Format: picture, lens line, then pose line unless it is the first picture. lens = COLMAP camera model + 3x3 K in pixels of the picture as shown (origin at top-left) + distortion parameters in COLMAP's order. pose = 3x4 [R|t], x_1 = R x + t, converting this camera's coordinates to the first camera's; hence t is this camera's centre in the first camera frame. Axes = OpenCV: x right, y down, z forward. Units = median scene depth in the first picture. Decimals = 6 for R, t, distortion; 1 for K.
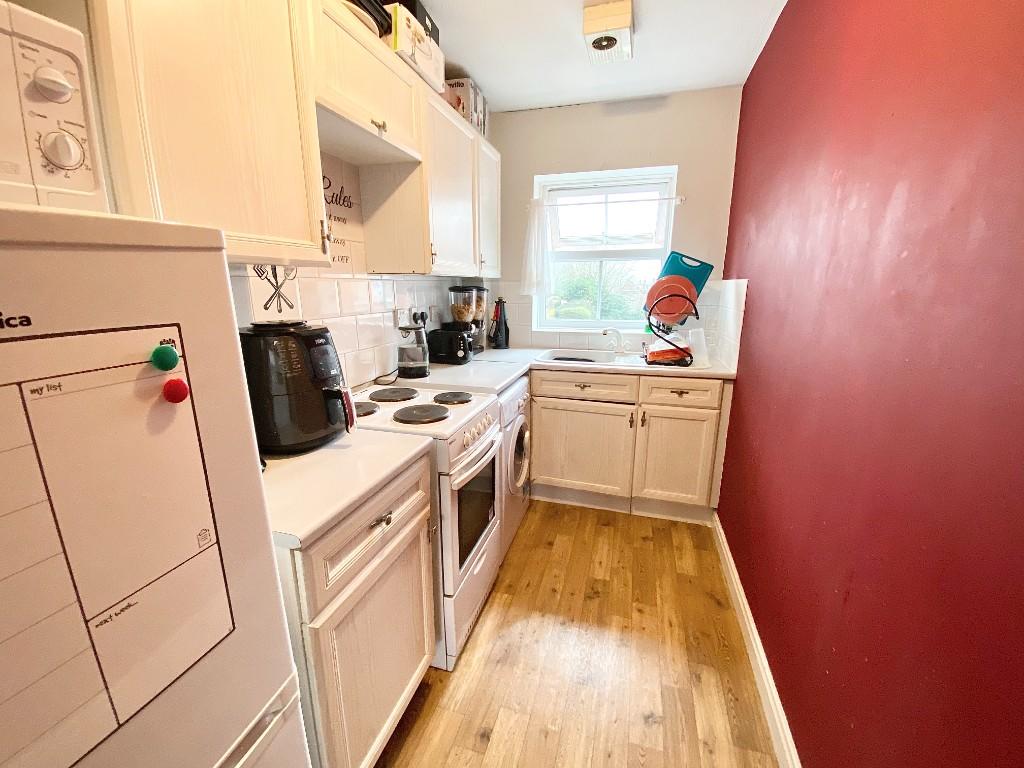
lens RADIAL K [[426.4, 0, 512.8], [0, 426.4, 384.7], [0, 0, 1]] dist [-0.008814, -0.001781]
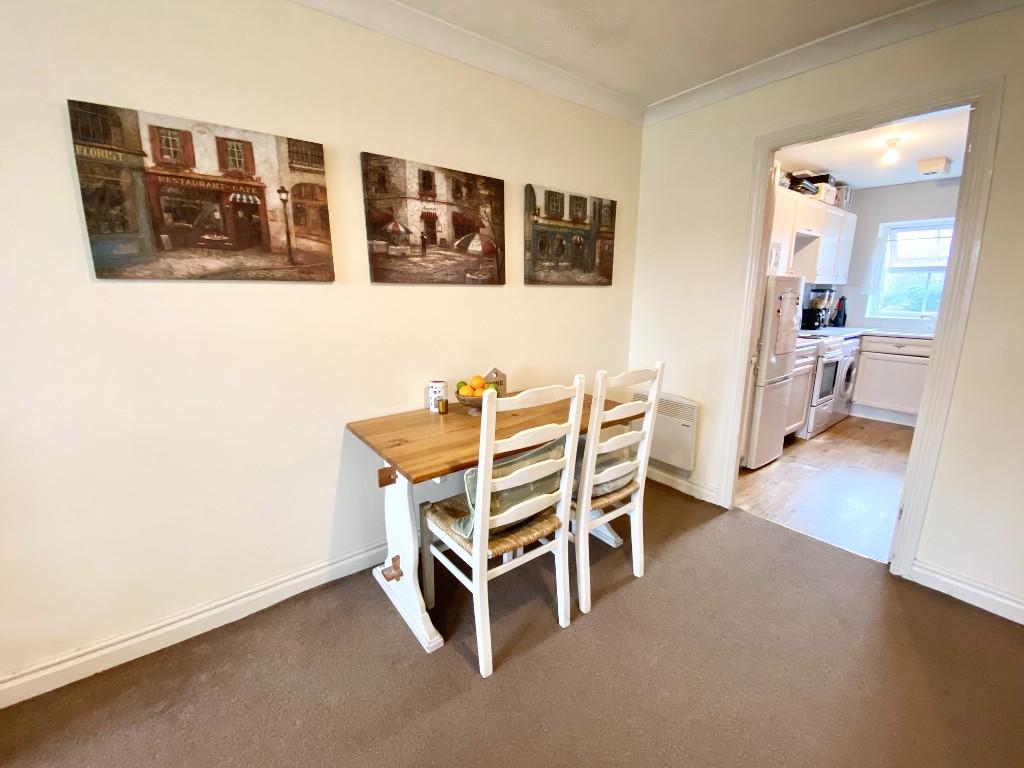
lens RADIAL K [[426.4, 0, 502.9], [0, 426.4, 377.9], [0, 0, 1]] dist [-0.008814, -0.001781]
pose [[0.798419, 0.118846, -0.590257, -0.082595], [-0.136724, 0.990503, 0.014493, 0.290185], [0.586374, 0.069131, 0.807085, -1.173800]]
